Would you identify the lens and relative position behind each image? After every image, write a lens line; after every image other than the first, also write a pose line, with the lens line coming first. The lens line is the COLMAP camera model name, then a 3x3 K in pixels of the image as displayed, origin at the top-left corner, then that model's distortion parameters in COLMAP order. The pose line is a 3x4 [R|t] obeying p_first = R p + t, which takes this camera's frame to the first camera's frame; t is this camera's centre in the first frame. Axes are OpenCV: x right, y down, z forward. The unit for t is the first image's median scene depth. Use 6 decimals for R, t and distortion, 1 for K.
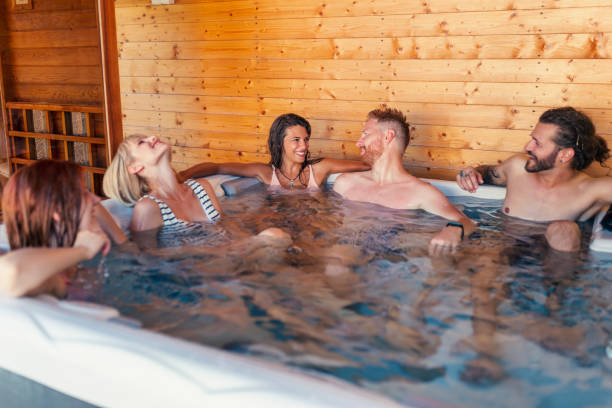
lens RADIAL K [[594.9, 0, 305.3], [0, 594.9, 204.0], [0, 0, 1]] dist [0.004387, 0.000000]
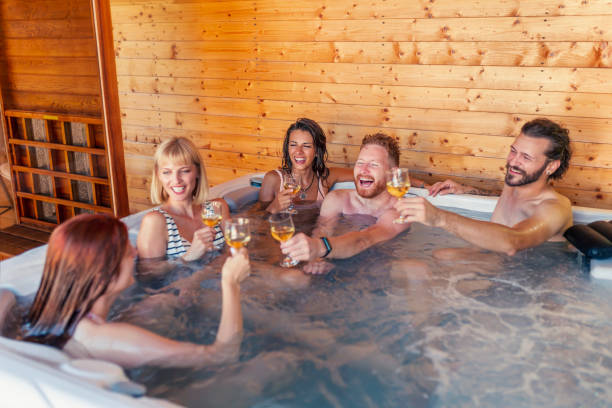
lens RADIAL K [[594.9, 0, 305.6], [0, 594.9, 205.4], [0, 0, 1]] dist [0.004387, 0.000000]
pose [[0.999920, -0.011365, -0.005632, 0.003302], [0.011676, 0.998215, 0.058566, -0.067825], [0.004956, -0.058627, 0.998268, 0.001221]]
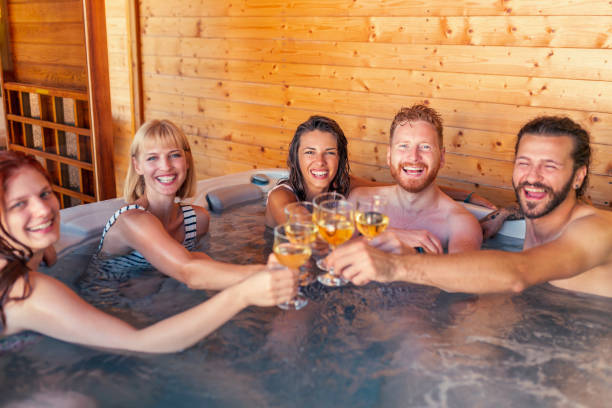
lens RADIAL K [[594.9, 0, 302.5], [0, 594.9, 205.6], [0, 0, 1]] dist [0.004387, 0.000000]
pose [[0.985102, 0.064158, -0.159557, 0.106364], [-0.056940, 0.997154, 0.049414, -0.057703], [0.162274, -0.039593, 0.985951, 0.180433]]
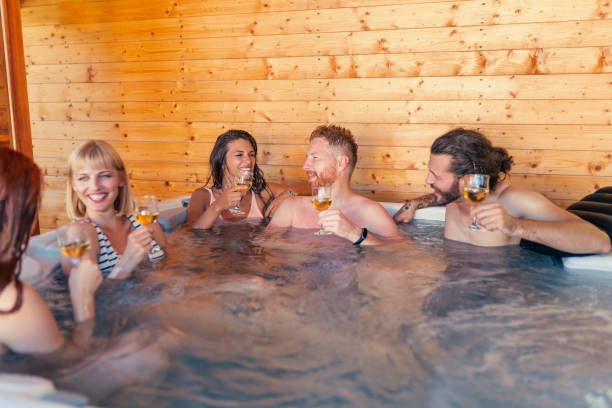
lens RADIAL K [[594.9, 0, 309.2], [0, 594.9, 203.5], [0, 0, 1]] dist [0.004387, 0.000000]
pose [[0.987772, -0.039389, 0.150849, -0.038782], [0.046958, 0.997793, -0.046943, -0.000330], [-0.148667, 0.053453, 0.987442, 0.073602]]
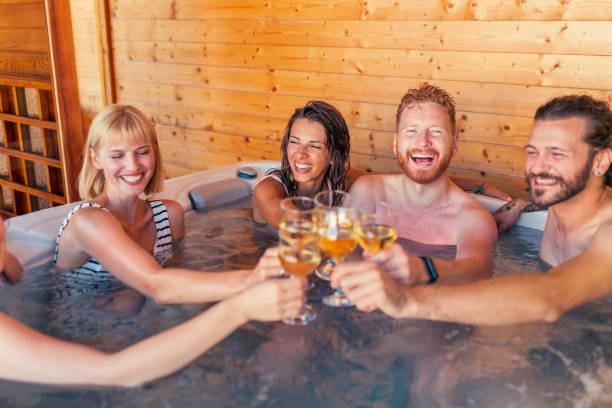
lens RADIAL K [[594.9, 0, 303.5], [0, 594.9, 205.0], [0, 0, 1]] dist [0.004387, 0.000000]
pose [[0.991596, 0.039911, -0.123064, 0.080025], [-0.031768, 0.997218, 0.067436, -0.062283], [0.125413, -0.062959, 0.990105, 0.246018]]
